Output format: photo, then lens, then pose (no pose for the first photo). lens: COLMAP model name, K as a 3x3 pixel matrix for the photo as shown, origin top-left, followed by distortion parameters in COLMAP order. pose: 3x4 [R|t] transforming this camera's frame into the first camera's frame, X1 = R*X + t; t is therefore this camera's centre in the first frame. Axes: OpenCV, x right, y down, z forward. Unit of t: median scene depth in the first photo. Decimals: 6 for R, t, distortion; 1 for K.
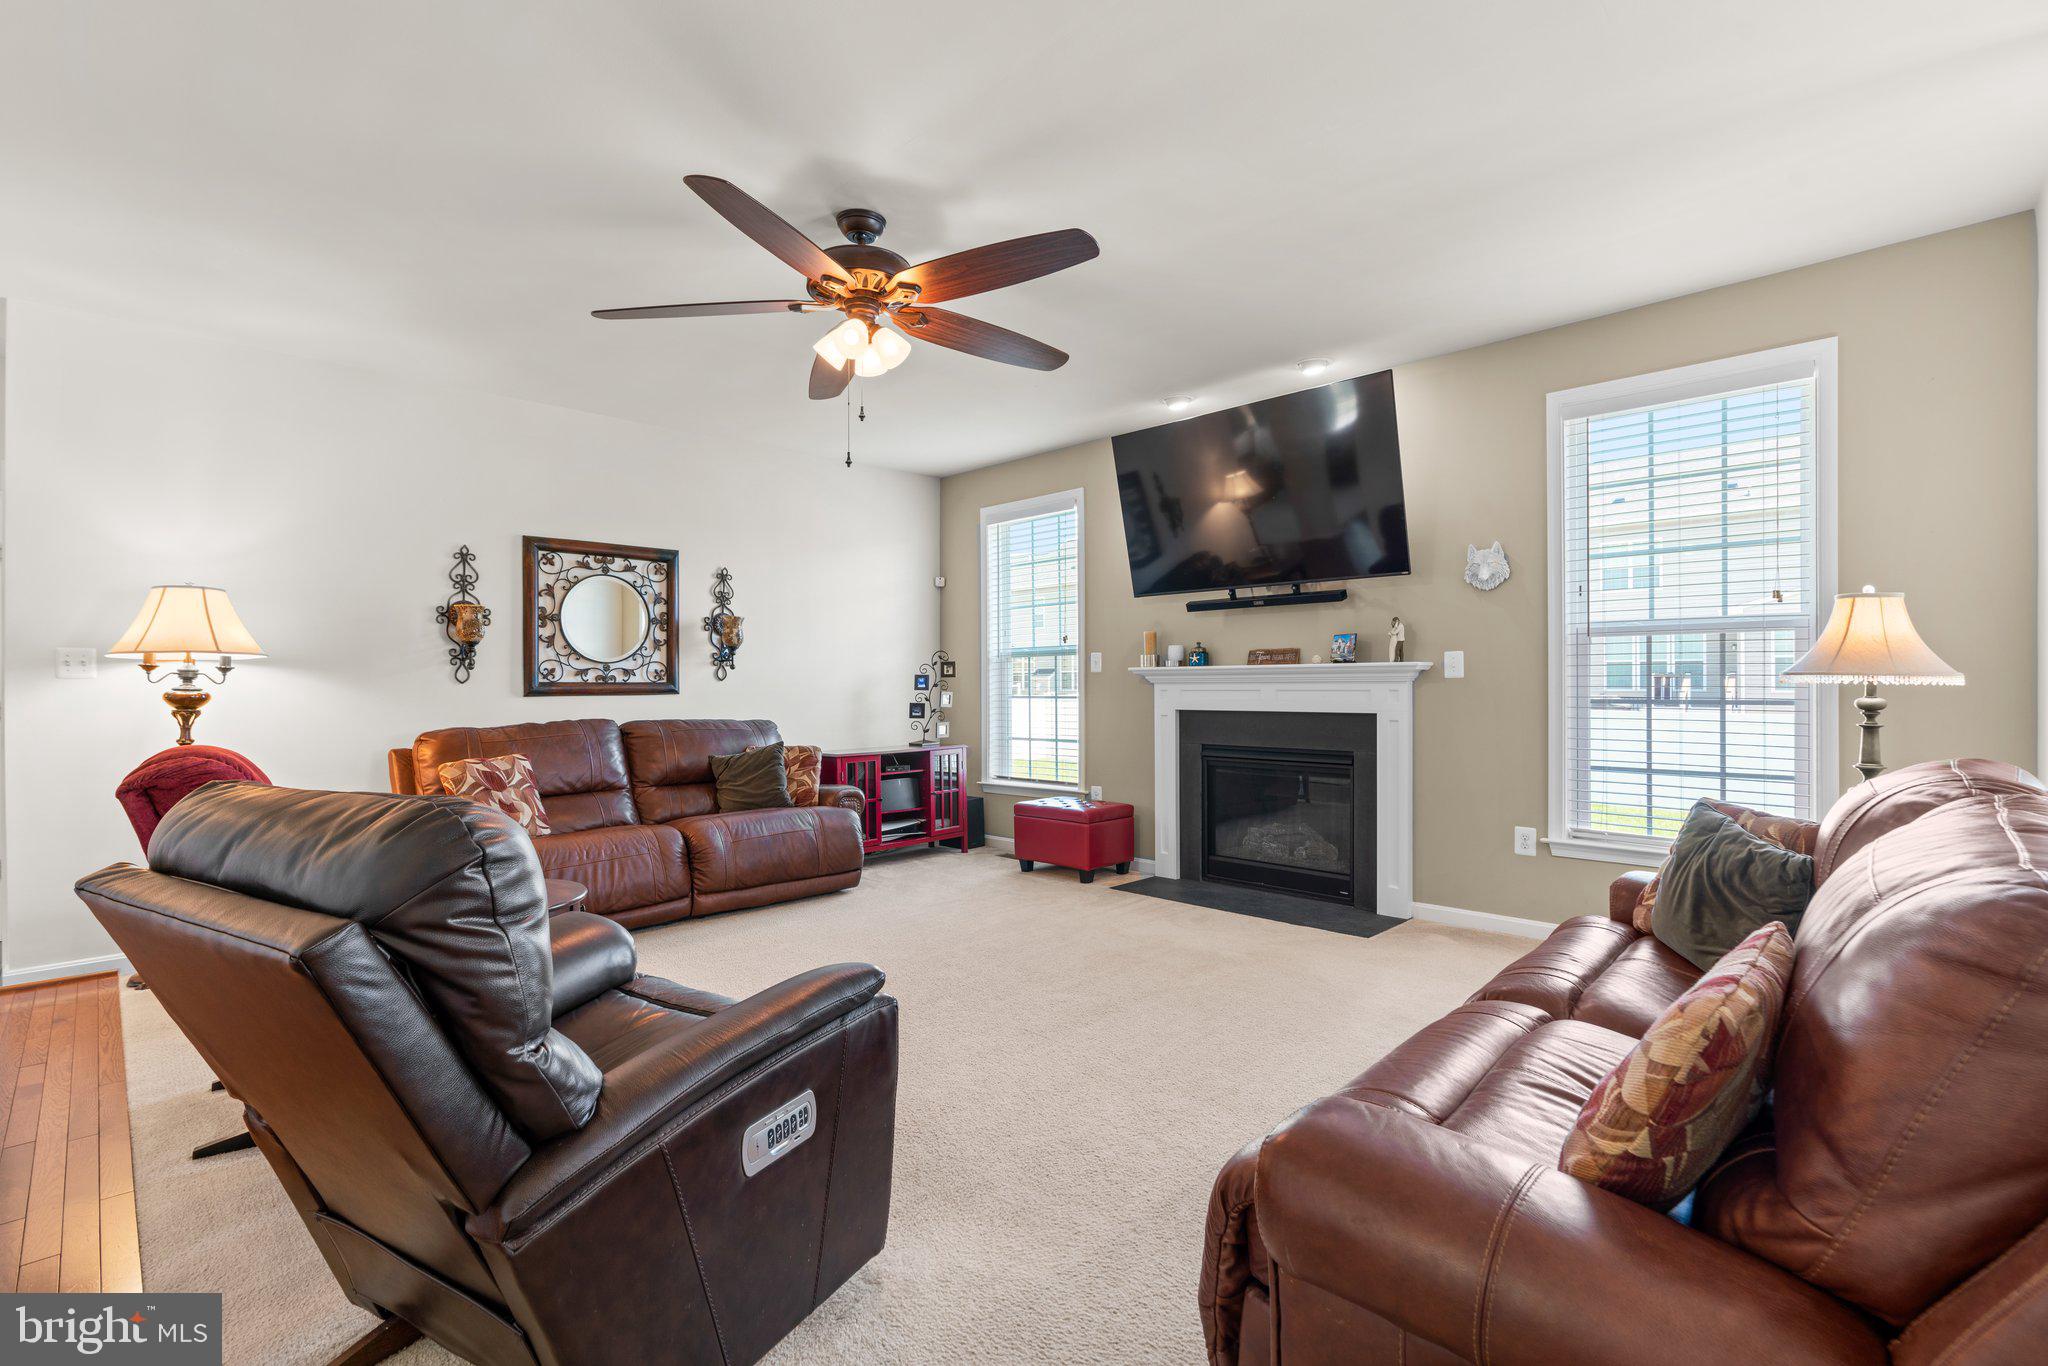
lens RADIAL K [[923.9, 0, 971.1], [0, 923.9, 680.2], [0, 0, 1]] dist [-0.011219, 0.004685]
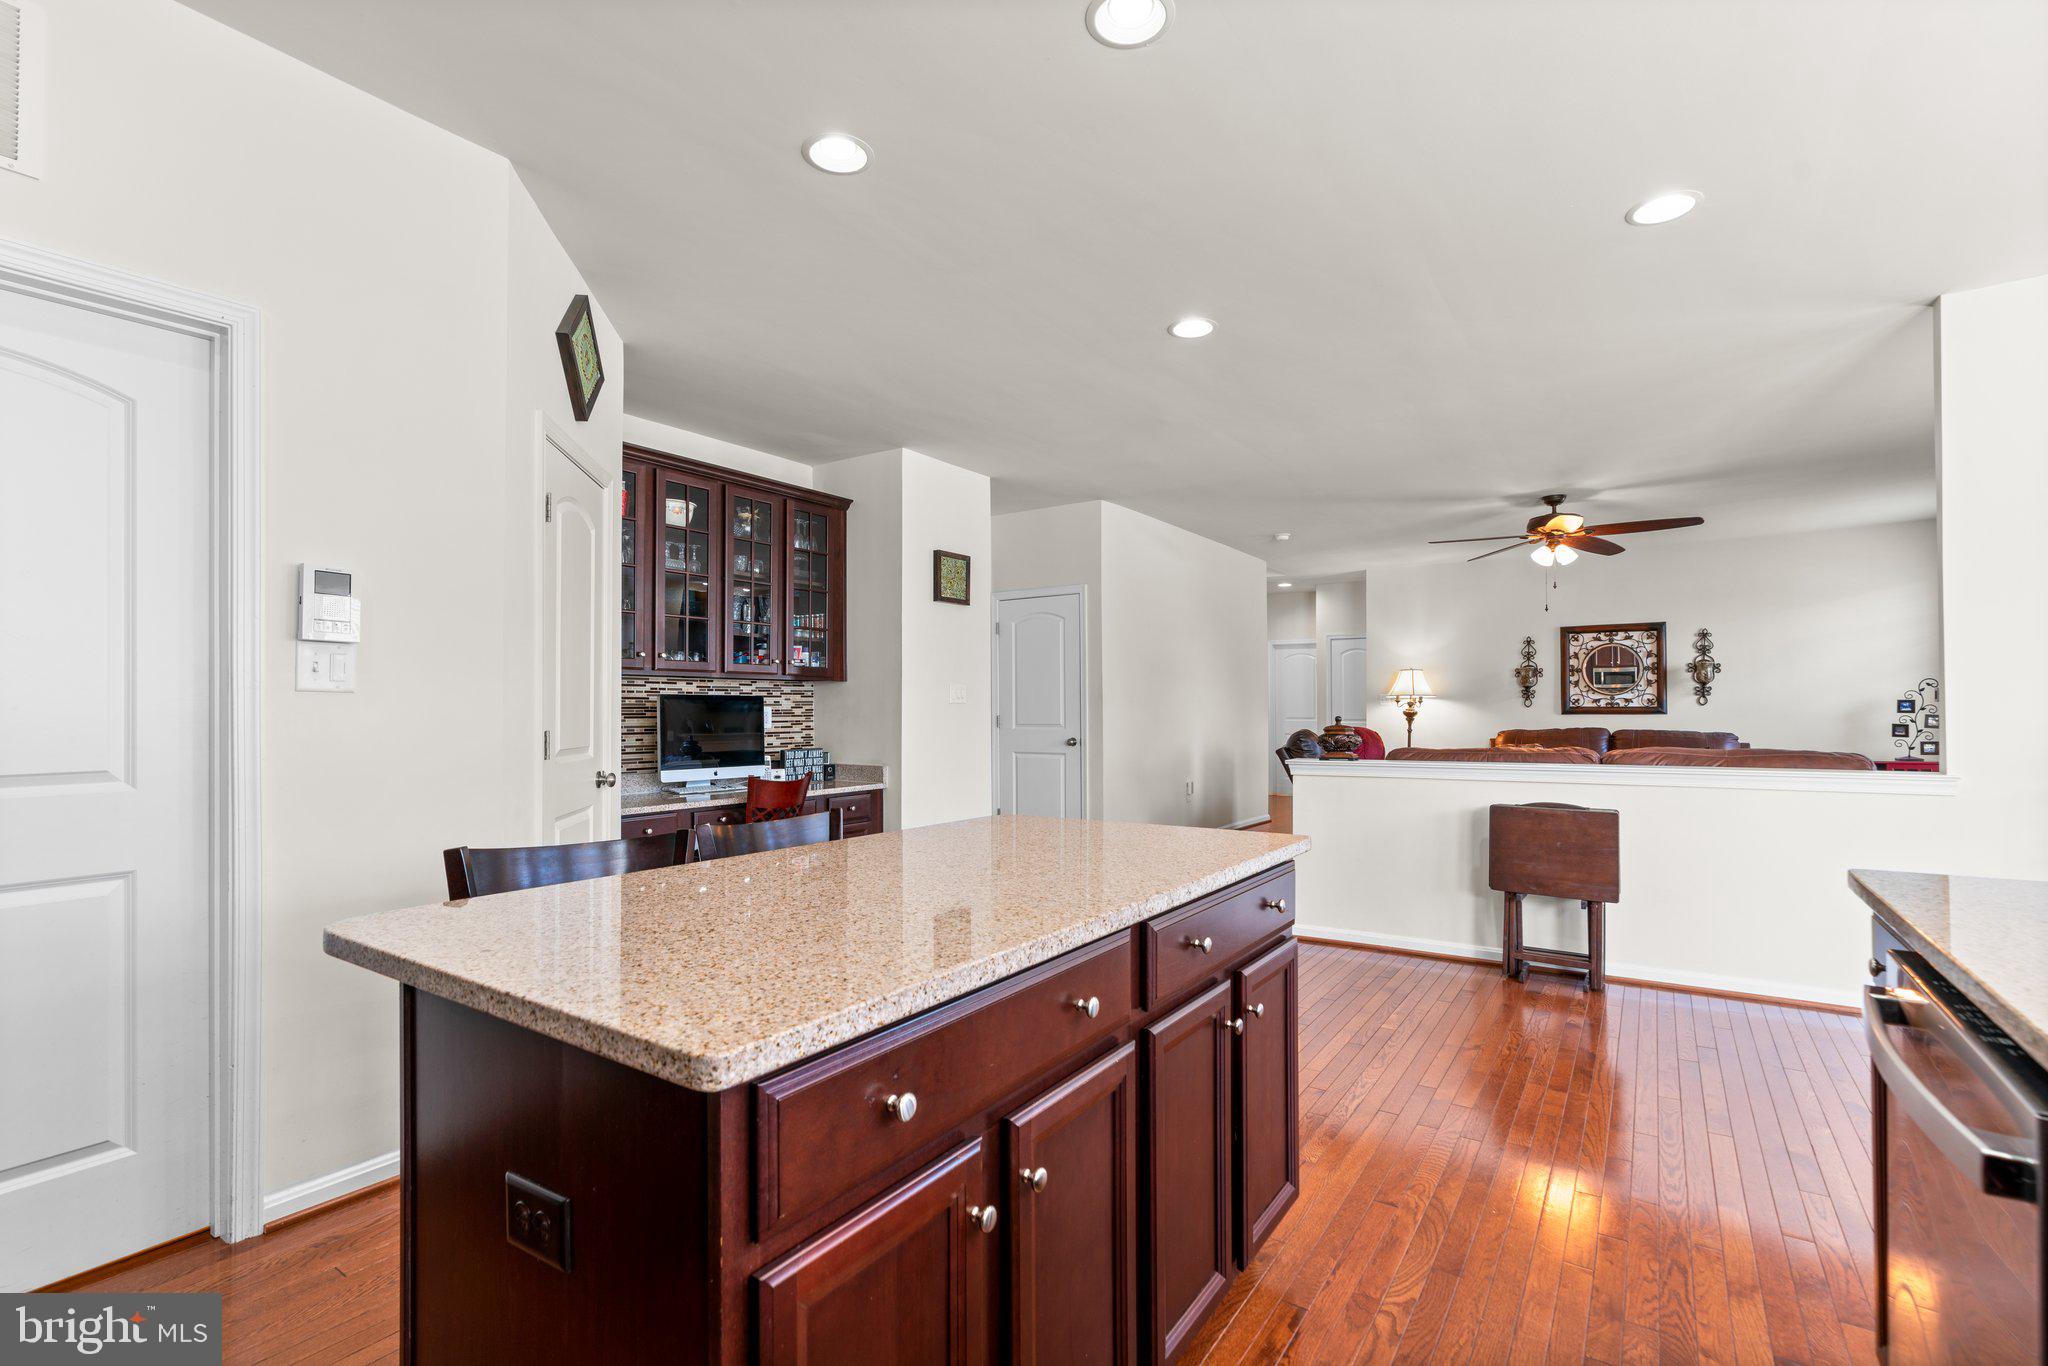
lens RADIAL K [[923.9, 0, 1019.2], [0, 923.9, 700.9], [0, 0, 1]] dist [-0.011219, 0.004685]
pose [[0.179206, -0.004493, -0.983801, 1.075939], [0.007500, 0.999967, -0.003201, -0.011060], [0.983783, -0.006805, 0.179233, -0.374236]]
